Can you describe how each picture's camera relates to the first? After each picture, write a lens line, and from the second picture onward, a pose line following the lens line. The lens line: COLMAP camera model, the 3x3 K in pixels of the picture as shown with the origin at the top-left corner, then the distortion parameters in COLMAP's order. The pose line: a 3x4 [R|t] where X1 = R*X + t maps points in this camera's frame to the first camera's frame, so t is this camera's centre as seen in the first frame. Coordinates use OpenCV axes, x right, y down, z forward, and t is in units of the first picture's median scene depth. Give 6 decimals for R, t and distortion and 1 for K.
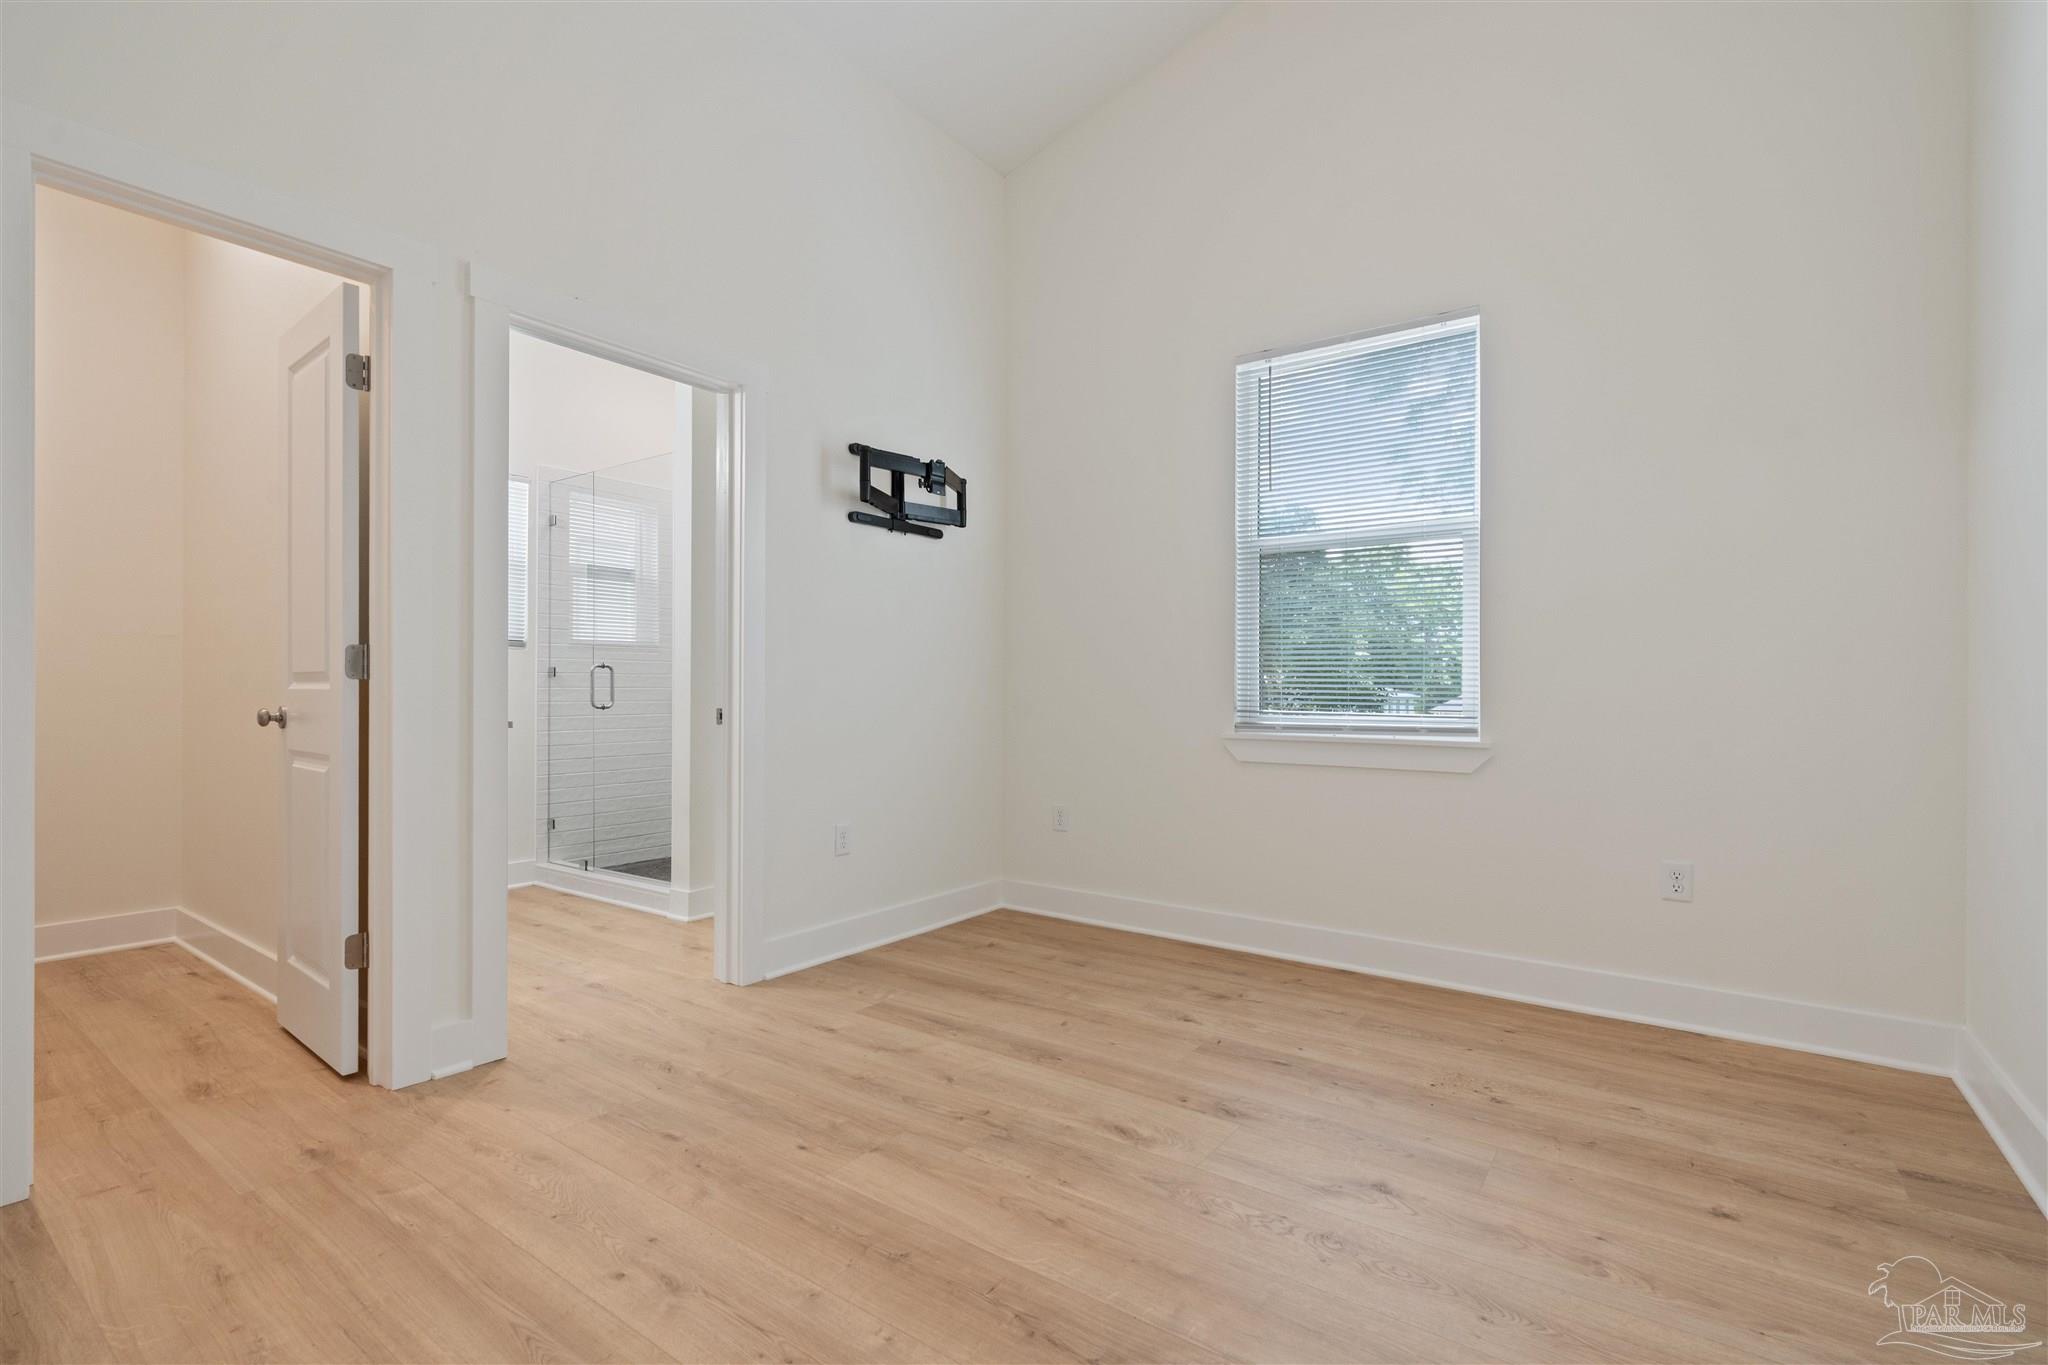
lens RADIAL K [[929.0, 0, 1008.4], [0, 929.0, 684.5], [0, 0, 1]] dist [-0.011541, 0.004768]
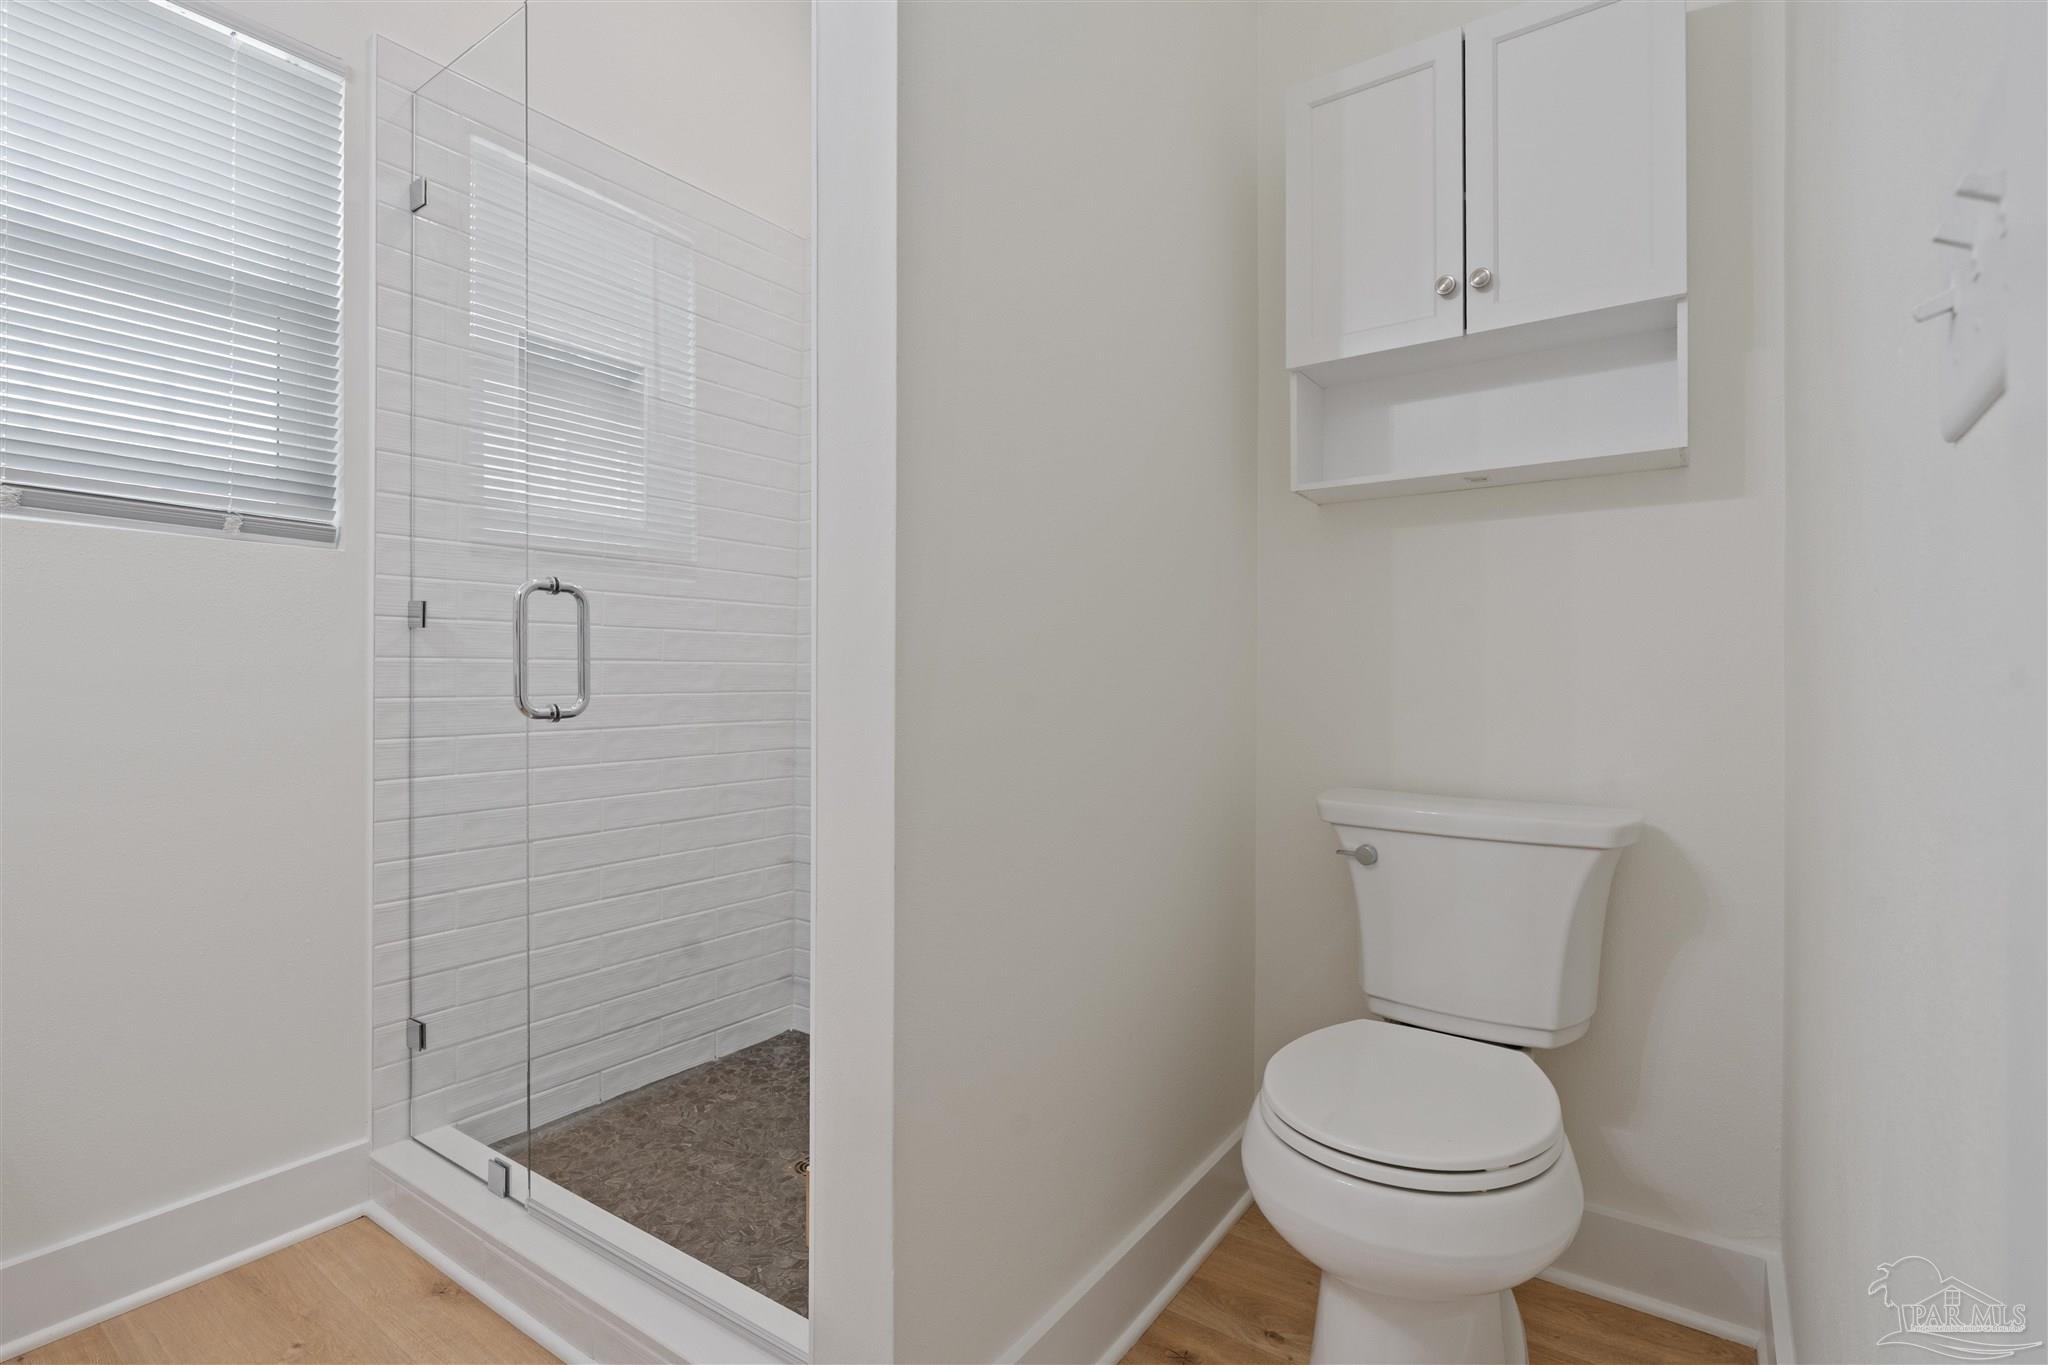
lens RADIAL K [[929.0, 0, 1003.0], [0, 929.0, 681.4], [0, 0, 1]] dist [-0.011541, 0.004768]
pose [[0.999944, -0.000085, 0.010616, -0.267416], [0.000058, 0.999997, 0.002476, 0.011571], [-0.010616, -0.002475, 0.999941, 0.635451]]
